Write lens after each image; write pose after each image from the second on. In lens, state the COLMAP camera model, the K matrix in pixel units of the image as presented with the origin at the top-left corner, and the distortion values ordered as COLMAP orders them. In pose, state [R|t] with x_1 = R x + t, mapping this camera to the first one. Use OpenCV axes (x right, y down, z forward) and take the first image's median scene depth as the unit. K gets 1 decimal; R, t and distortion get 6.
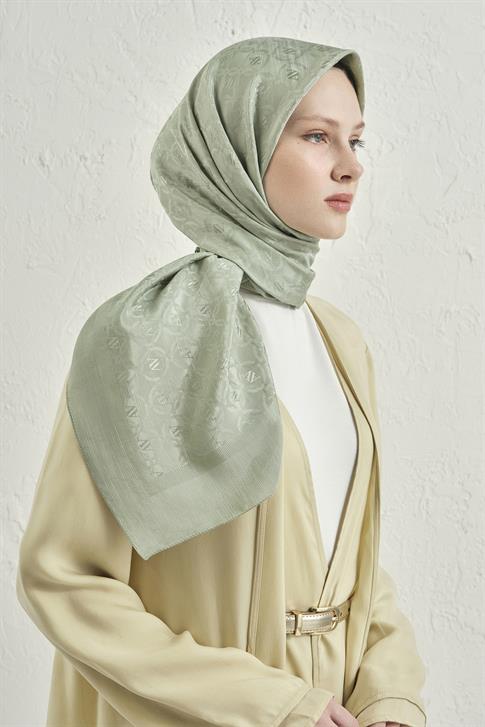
lens RADIAL K [[995.9, 0, 197.8], [0, 995.9, 265.6], [0, 0, 1]] dist [0.001725, -0.012576]
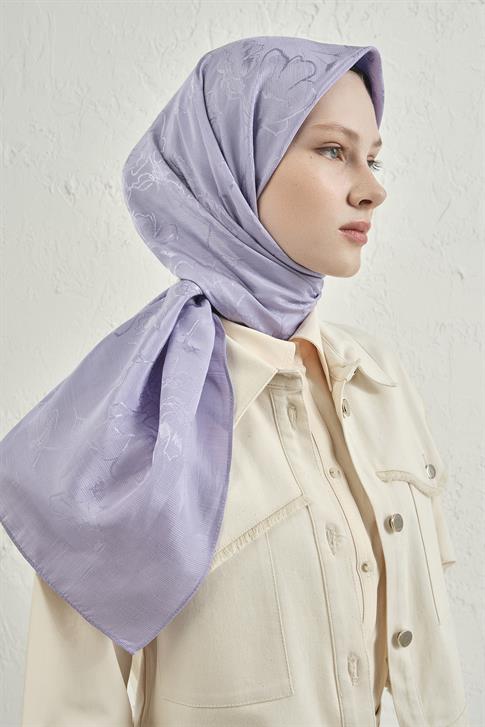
lens RADIAL K [[706.1, 0, 300.0], [0, 706.1, 363.8], [0, 0, 1]] dist [-0.008380, -0.004119]
pose [[0.996230, -0.021619, 0.084011, 0.021410], [0.010432, 0.991277, 0.131378, -0.017531], [-0.086118, -0.130007, 0.987766, 0.218504]]
